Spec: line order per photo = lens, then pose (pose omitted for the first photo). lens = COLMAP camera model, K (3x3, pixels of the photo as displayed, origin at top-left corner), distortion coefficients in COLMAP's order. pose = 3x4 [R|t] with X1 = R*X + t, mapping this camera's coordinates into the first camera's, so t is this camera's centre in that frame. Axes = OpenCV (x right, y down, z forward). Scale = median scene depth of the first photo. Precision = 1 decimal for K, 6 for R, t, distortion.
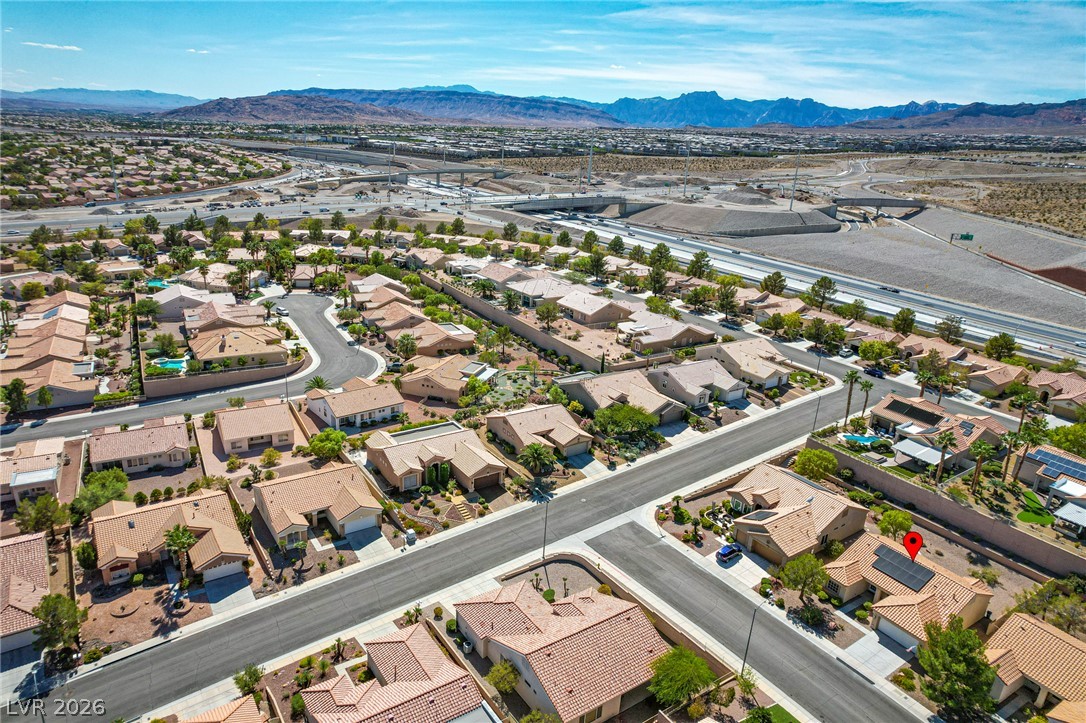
lens RADIAL K [[690.0, 0, 546.3], [0, 690.0, 364.9], [0, 0, 1]] dist [-0.072302, 0.063680]
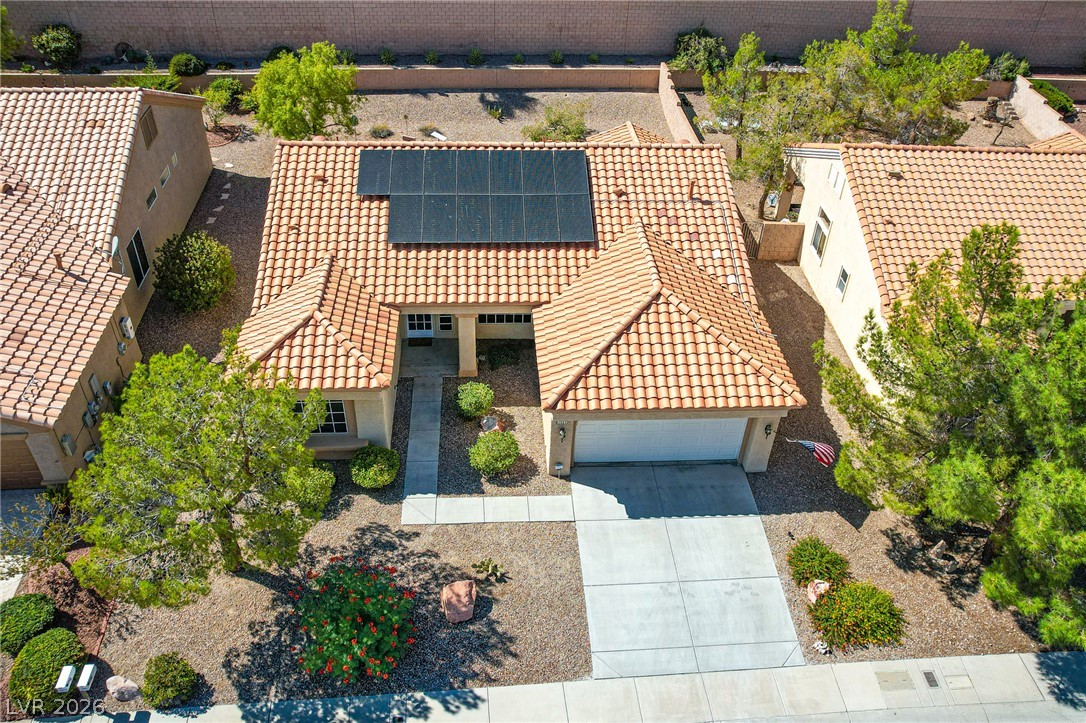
lens RADIAL K [[849.0, 0, 548.6], [0, 849.0, 364.9], [0, 0, 1]] dist [-0.076969, 0.070333]
pose [[0.487177, -0.567750, 0.663565, 0.231576], [0.276077, 0.820992, 0.499754, 0.159084], [-0.828517, -0.060273, 0.556711, 0.632691]]
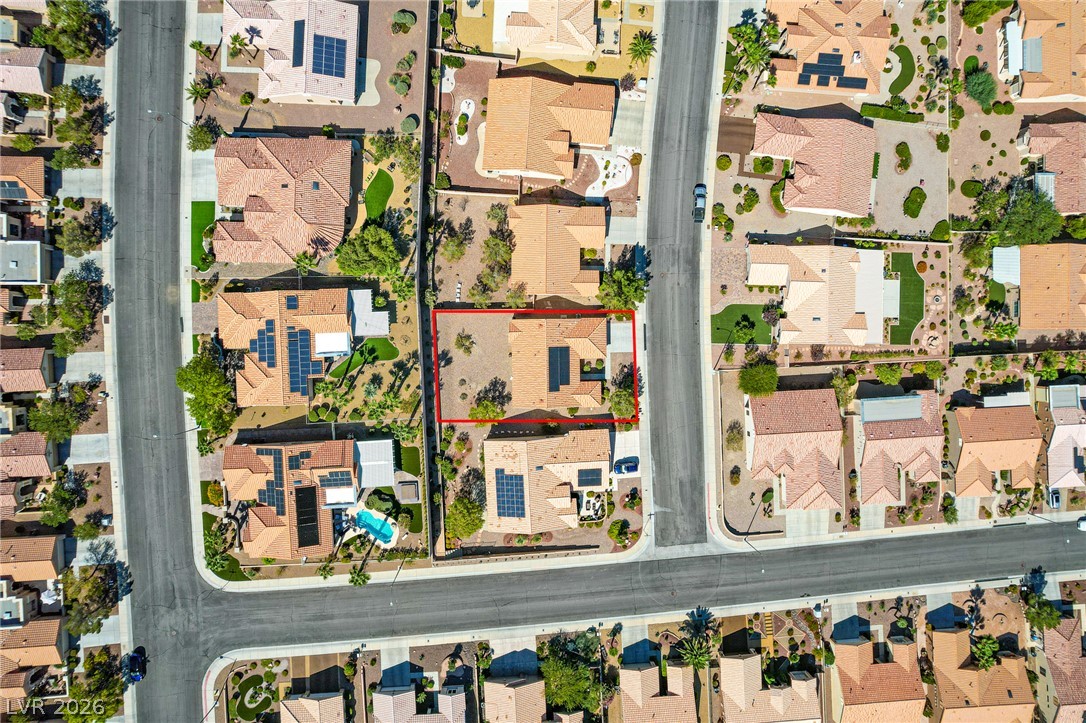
lens RADIAL K [[724.7, 0, 542.5], [0, 724.7, 341.7], [0, 0, 1]] dist [-0.074051, 0.069414]
pose [[-0.838461, -0.534330, -0.107120, 0.571781], [0.078334, -0.312693, 0.946619, -0.791057], [-0.539302, 0.785312, 0.304037, 0.436682]]
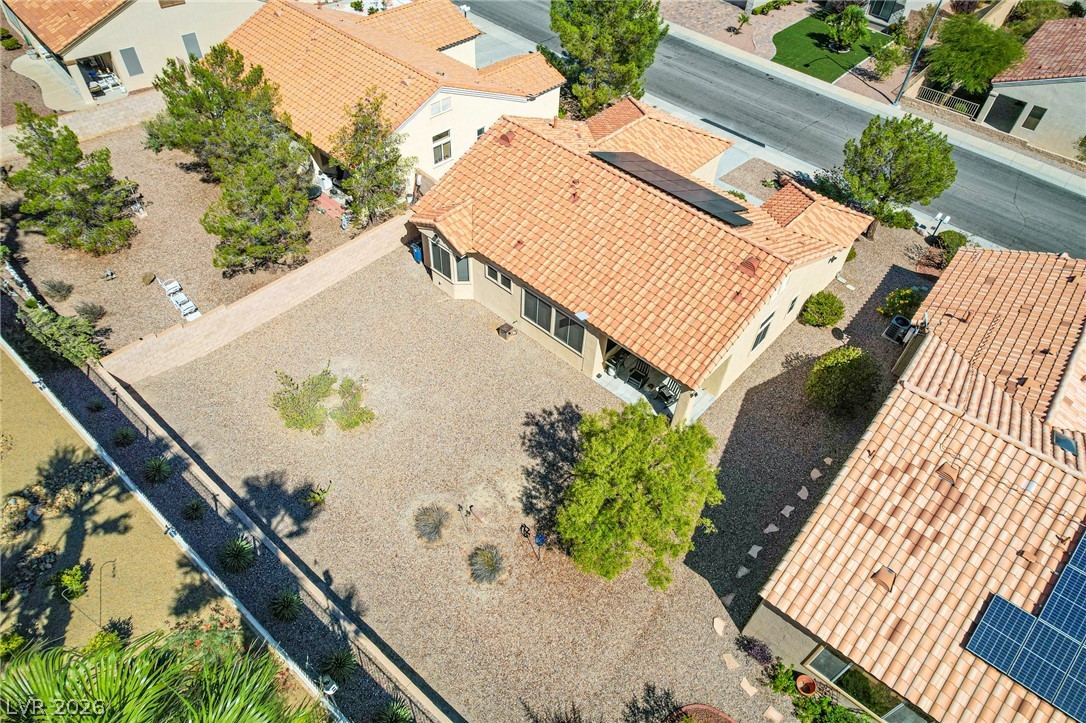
lens RADIAL K [[695.6, 0, 548.8], [0, 695.6, 363.0], [0, 0, 1]] dist [-0.101574, 0.104160]
pose [[-0.959862, 0.114744, -0.255929, 0.535113], [-0.187611, 0.415623, 0.889977, 0.035382], [0.208490, 0.902270, -0.377414, 0.940972]]
